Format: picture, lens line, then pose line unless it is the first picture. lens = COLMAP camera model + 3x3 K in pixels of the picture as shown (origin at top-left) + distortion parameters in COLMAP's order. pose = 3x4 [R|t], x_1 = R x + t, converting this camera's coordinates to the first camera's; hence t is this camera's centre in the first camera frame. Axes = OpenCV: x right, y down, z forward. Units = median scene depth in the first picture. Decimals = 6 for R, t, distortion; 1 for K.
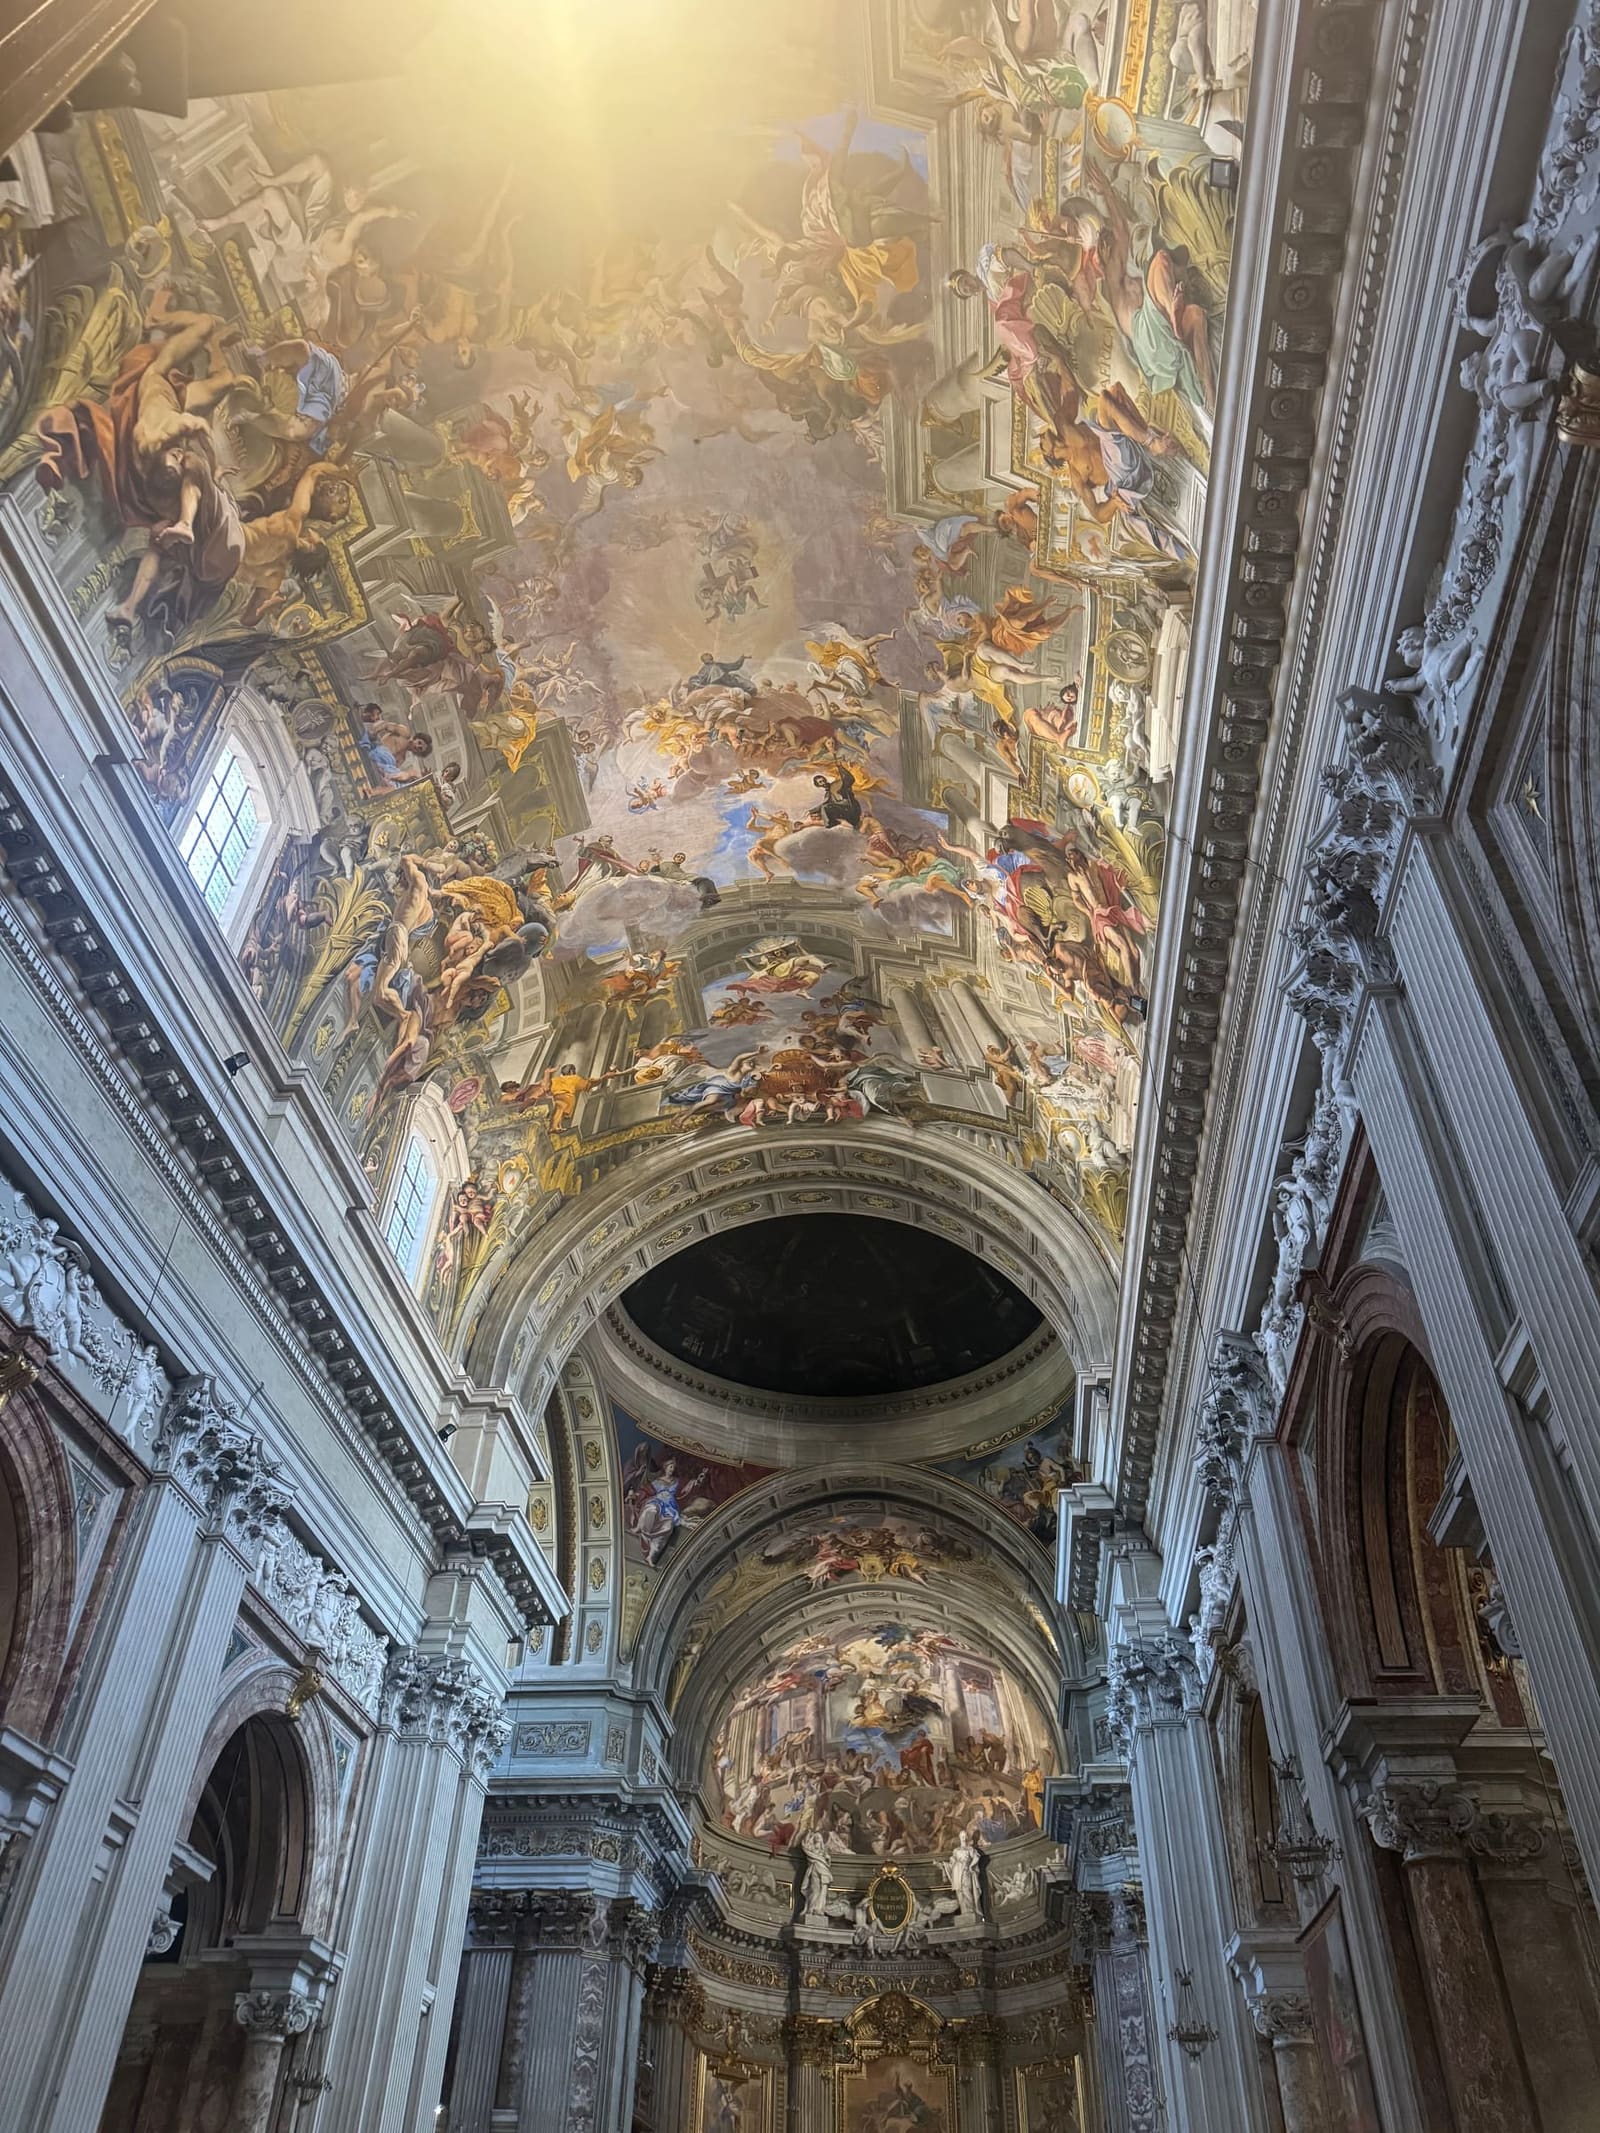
lens RADIAL K [[1491.3, 0, 791.7], [0, 1491.3, 1064.8], [0, 0, 1]] dist [0.106974, -0.147777]
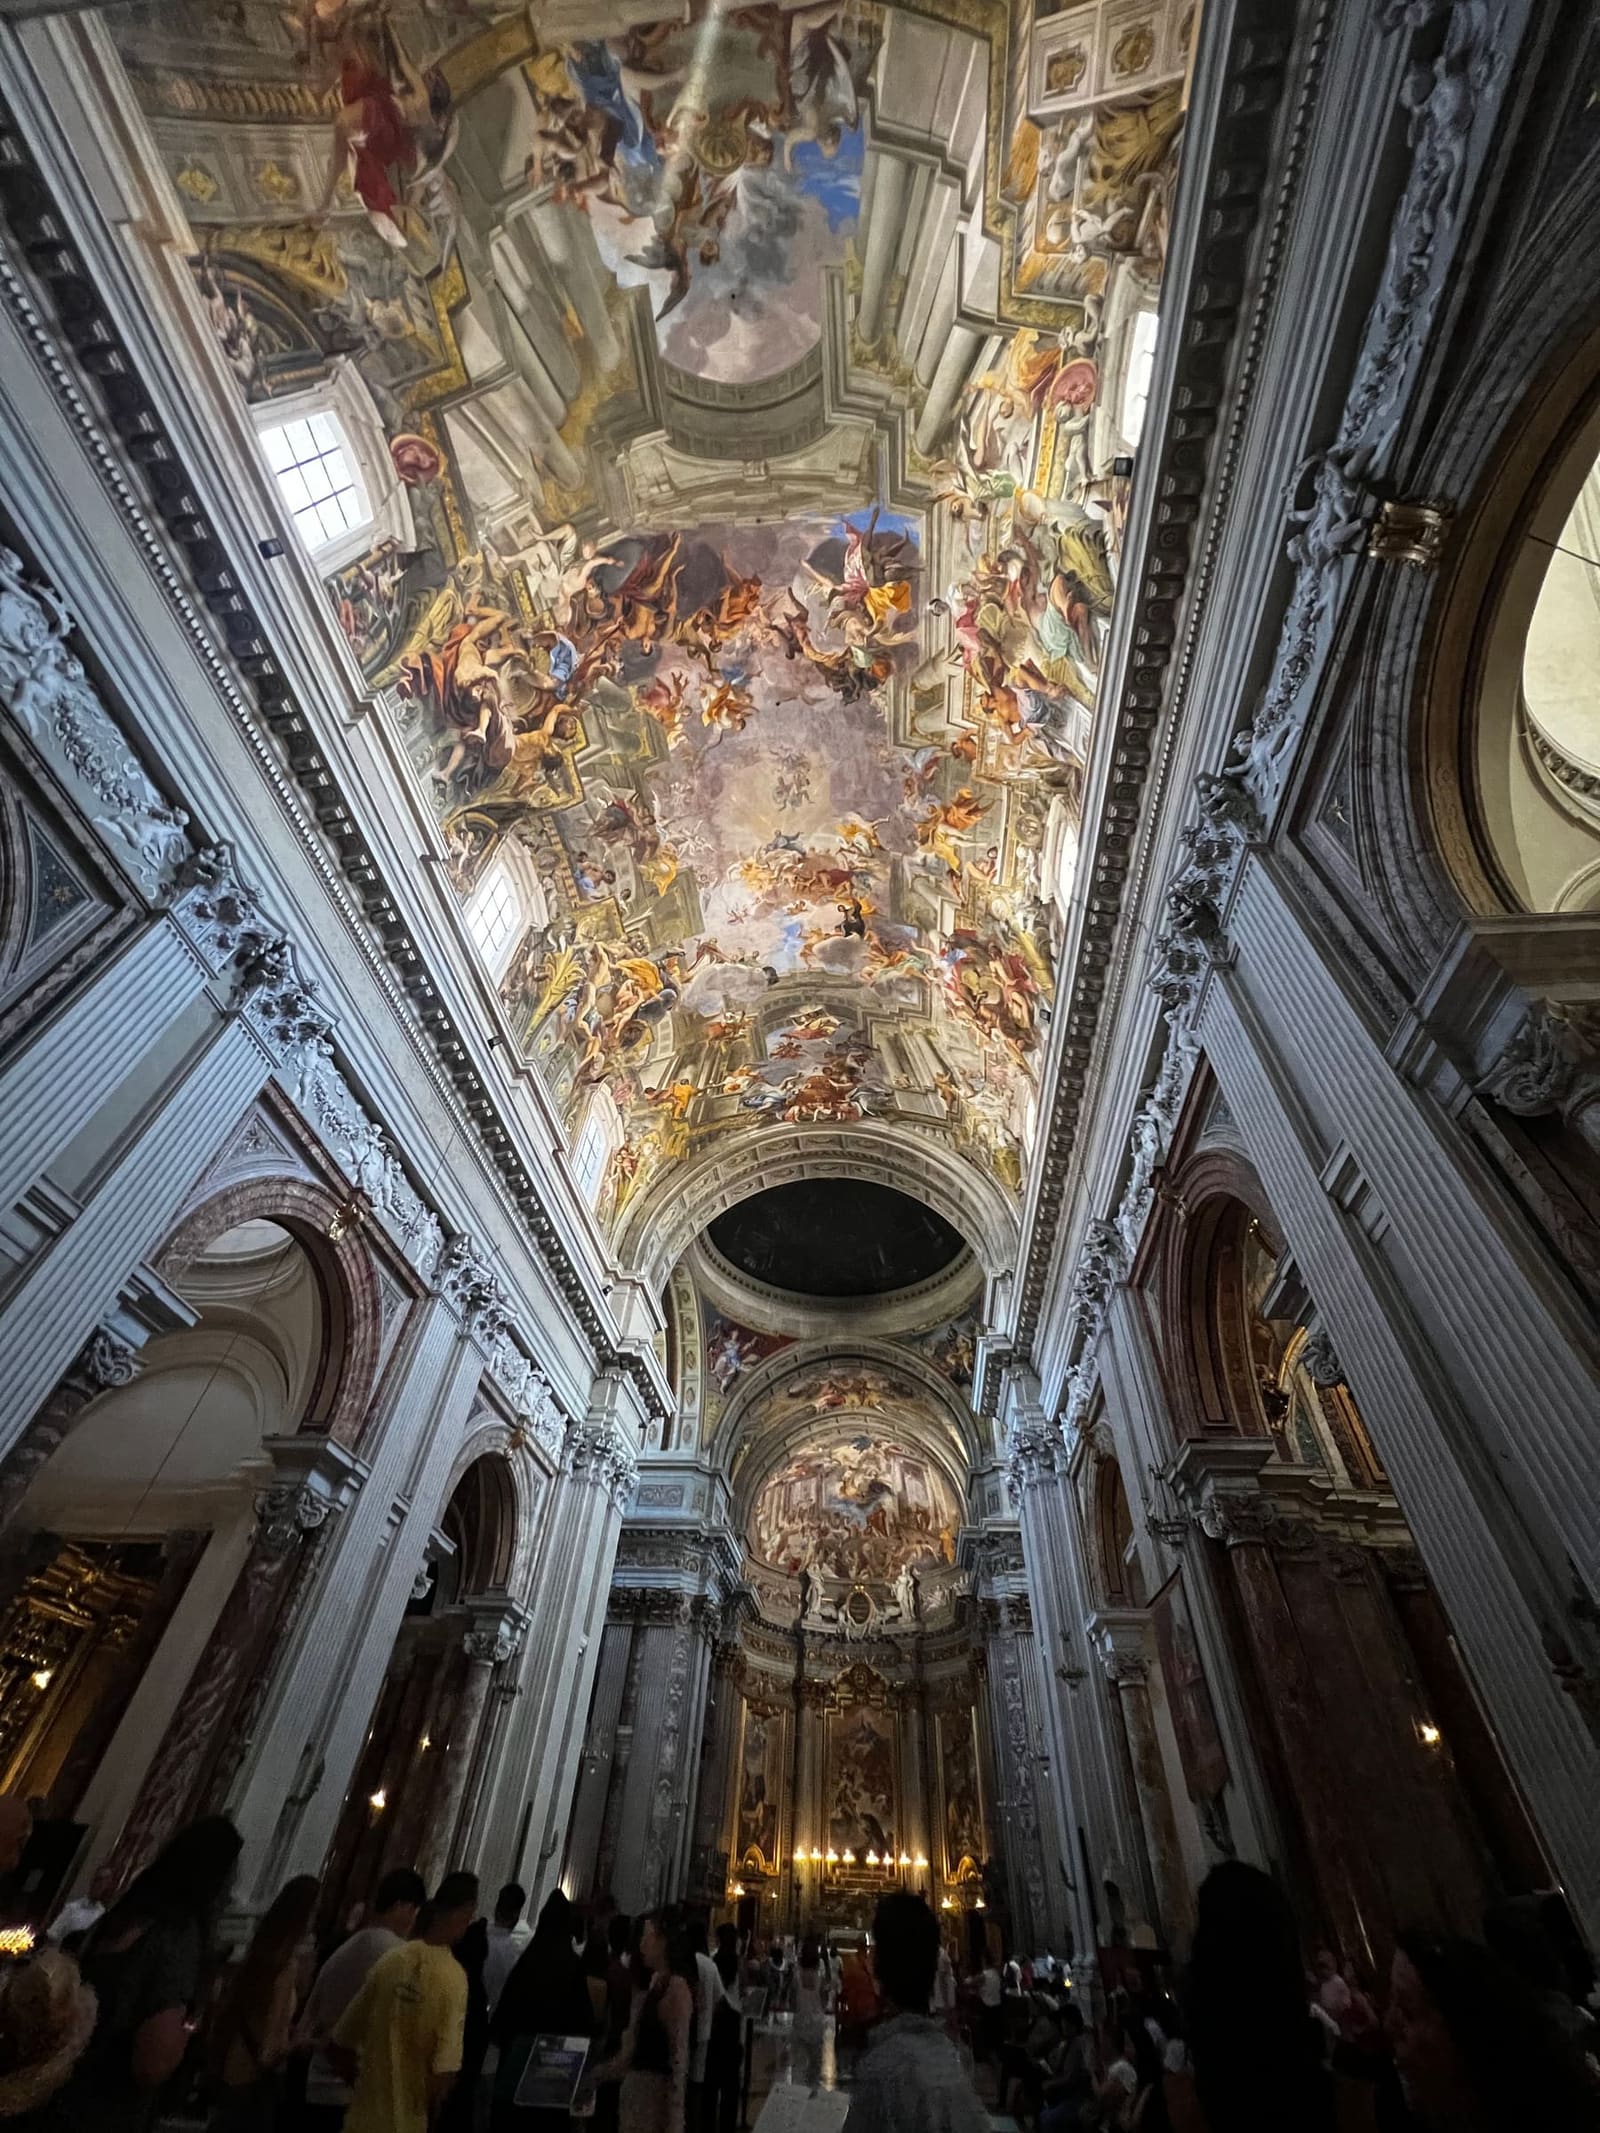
lens RADIAL K [[854.7, 0, 796.5], [0, 854.7, 1062.8], [0, 0, 1]] dist [-0.000783, 0.000046]
pose [[0.999671, 0.024386, -0.007947, -0.022035], [-0.024915, 0.996857, -0.075196, 0.064431], [0.006088, 0.075369, 0.997137, 0.055514]]
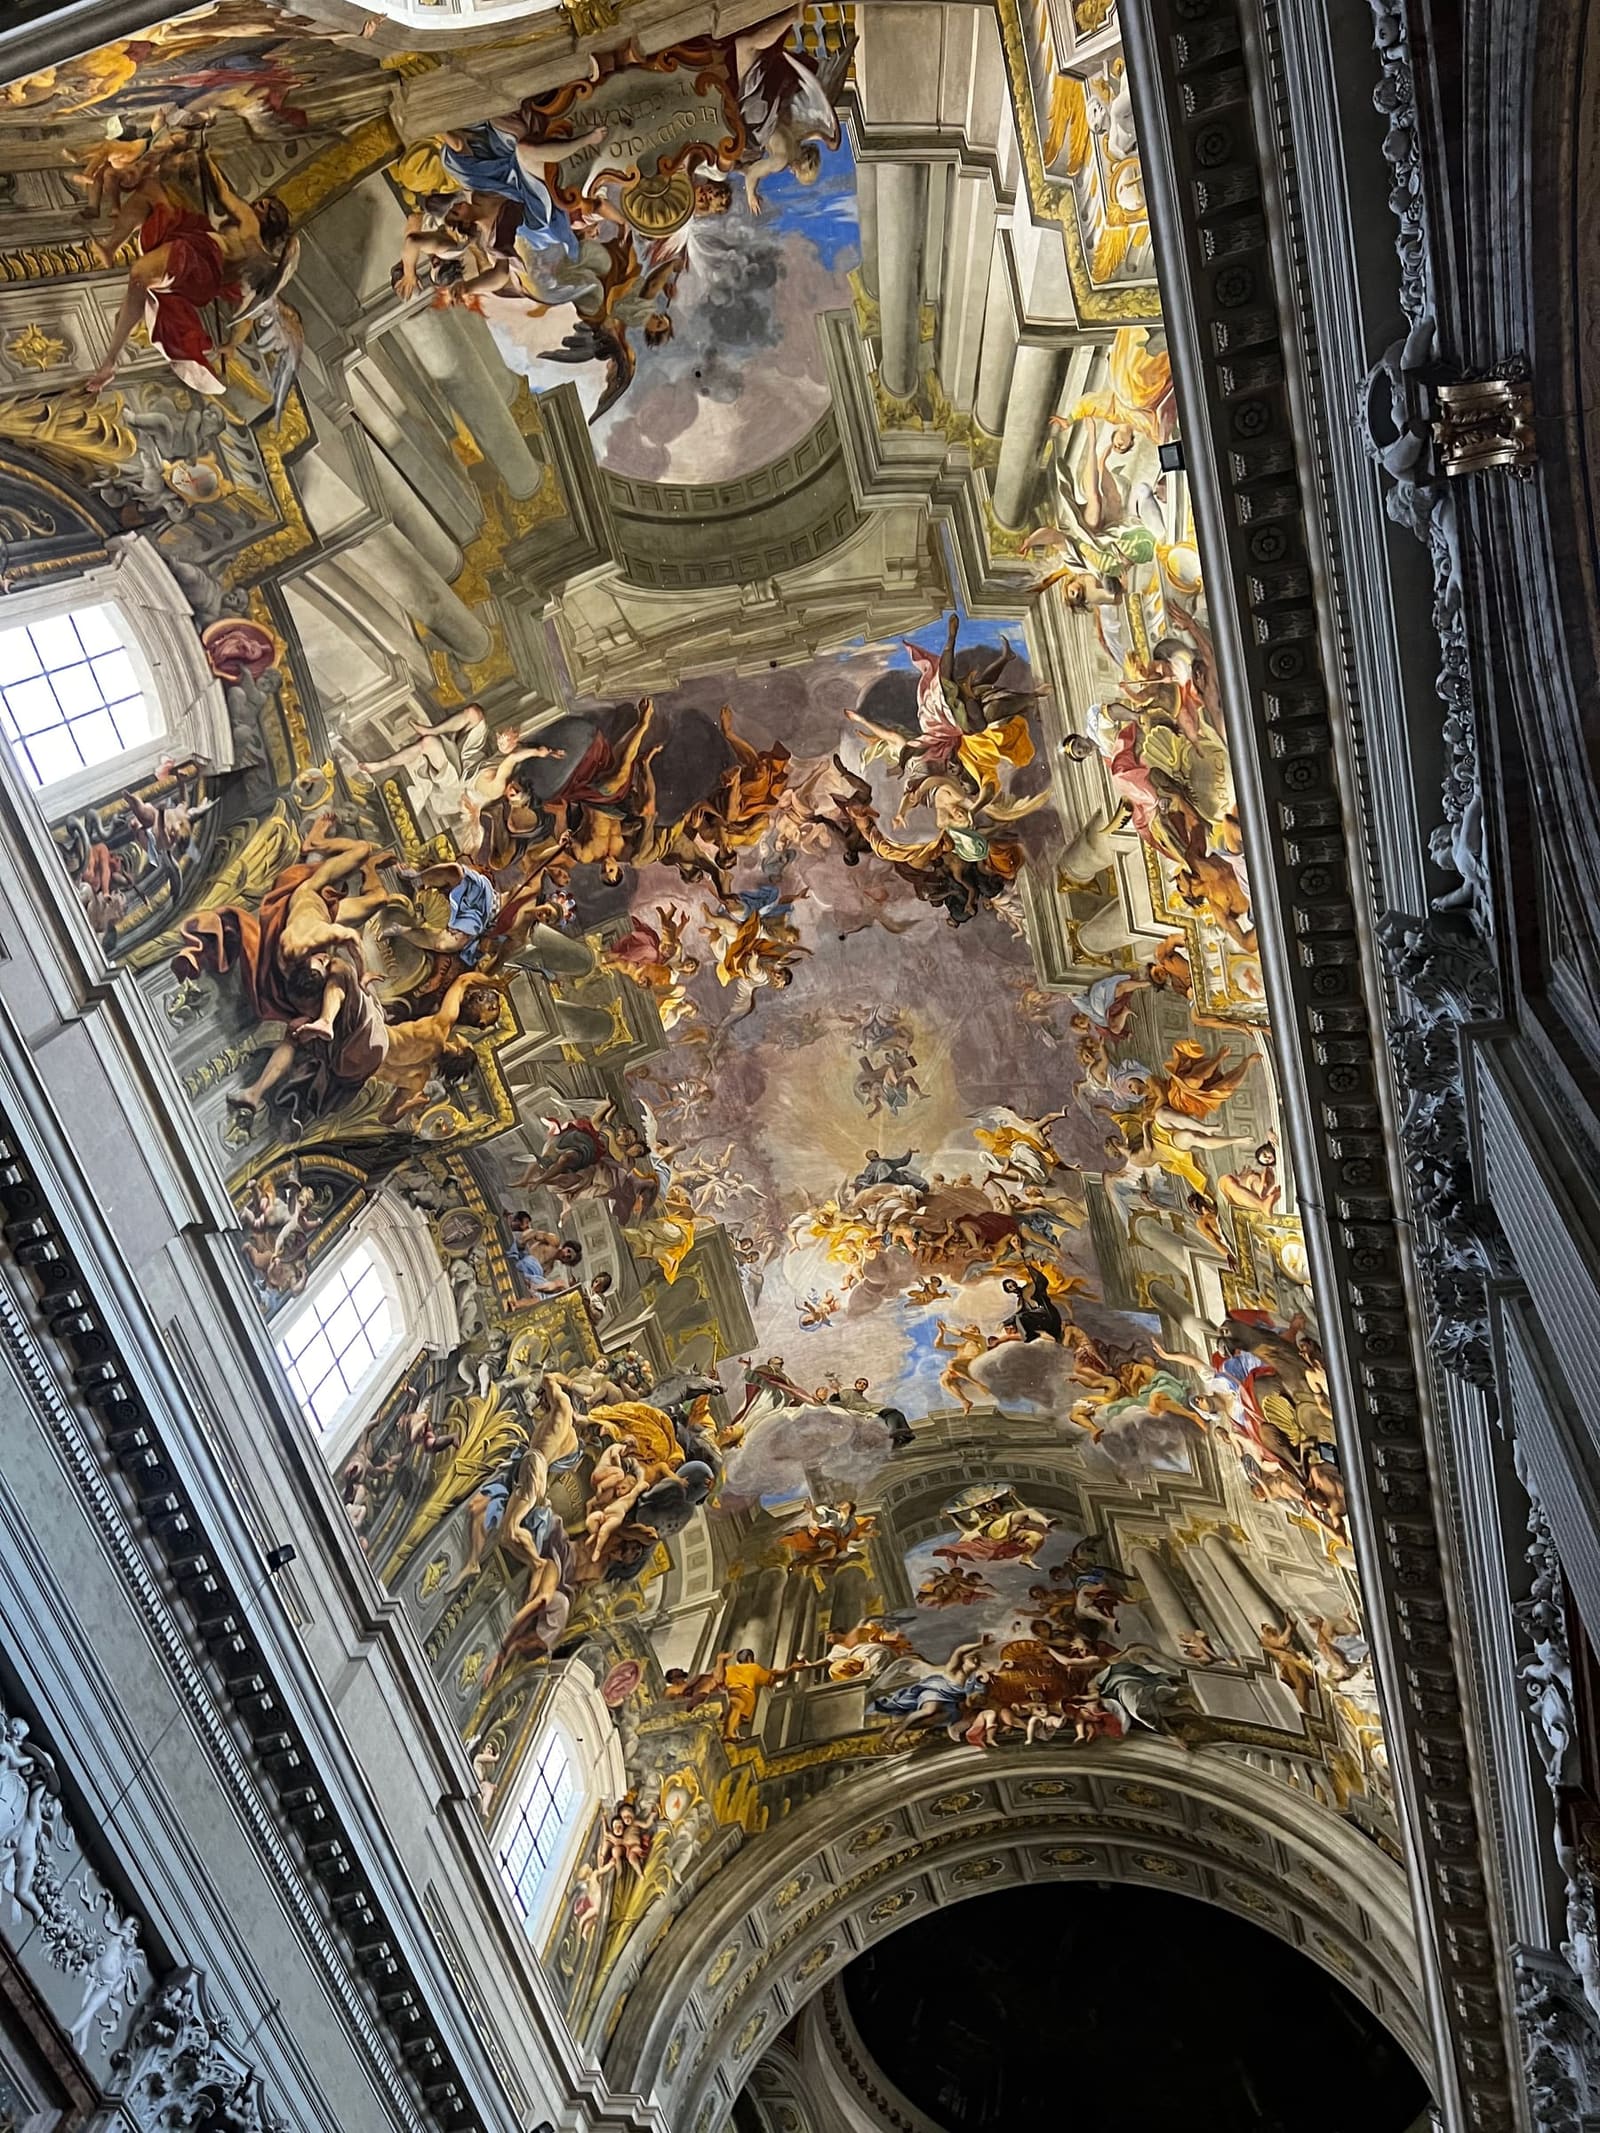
lens RADIAL K [[1597.7, 0, 779.5], [0, 1597.7, 1058.4], [0, 0, 1]] dist [0.078350, -0.092405]
pose [[0.974425, -0.072684, -0.212634, 0.107143], [-0.022484, 0.909961, -0.414084, 0.091338], [0.223586, 0.408275, 0.885054, 0.085960]]
